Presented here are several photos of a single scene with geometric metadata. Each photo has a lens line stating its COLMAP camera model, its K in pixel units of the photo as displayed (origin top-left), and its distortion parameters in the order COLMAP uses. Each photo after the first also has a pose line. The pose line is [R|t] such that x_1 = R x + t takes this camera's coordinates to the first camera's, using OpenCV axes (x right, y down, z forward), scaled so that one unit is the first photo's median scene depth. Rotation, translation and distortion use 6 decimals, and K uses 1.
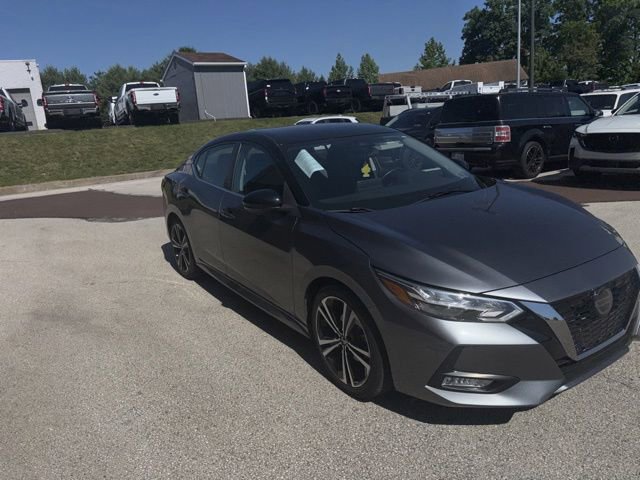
lens RADIAL K [[480.1, 0, 316.1], [0, 480.1, 260.1], [0, 0, 1]] dist [0.045470, -0.039954]
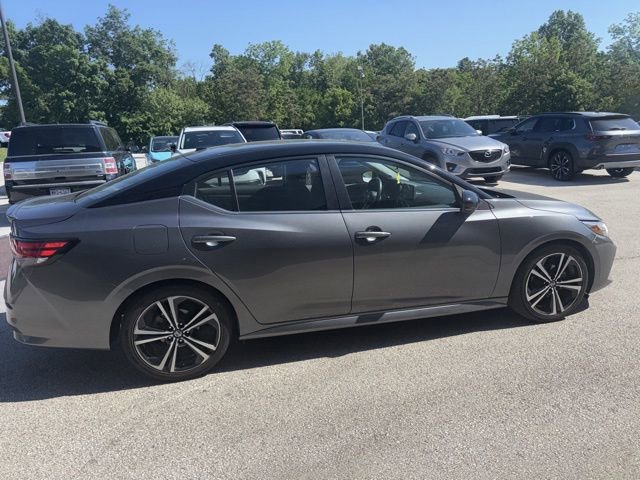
lens RADIAL K [[483.5, 0, 329.4], [0, 483.5, 239.1], [0, 0, 1]] dist [0.050730, -0.042482]
pose [[0.298063, -0.160401, 0.940973, -0.159146], [0.282208, 0.956521, 0.073660, -0.026802], [-0.911876, 0.243595, 0.330370, 0.120174]]
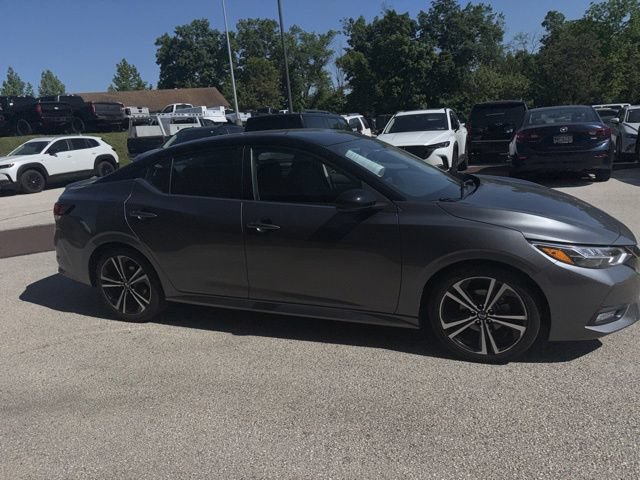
lens RADIAL K [[480.3, 0, 329.5], [0, 480.3, 257.4], [0, 0, 1]] dist [0.051094, -0.045929]
pose [[0.811858, -0.141780, 0.566379, -0.091982], [0.171481, 0.985187, 0.000814, -0.002690], [-0.558104, 0.096463, 0.824145, 0.029670]]
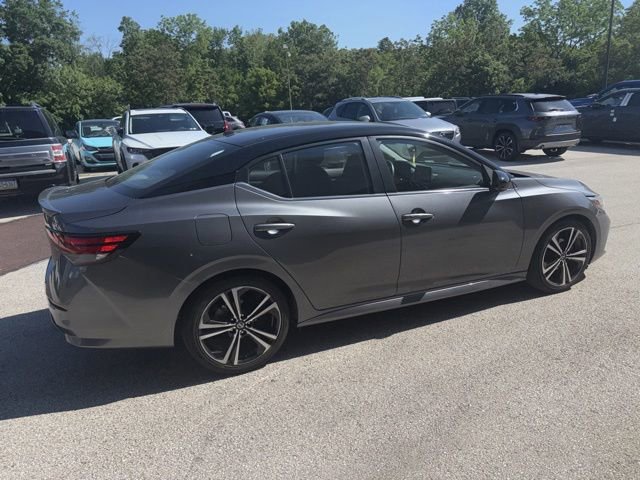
lens RADIAL K [[481.2, 0, 328.8], [0, 481.2, 260.7], [0, 0, 1]] dist [0.058591, -0.060517]
pose [[0.146196, -0.243494, 0.958821, -0.165782], [0.304690, 0.933200, 0.190530, -0.036537], [-0.941165, 0.264288, 0.210620, 0.151102]]
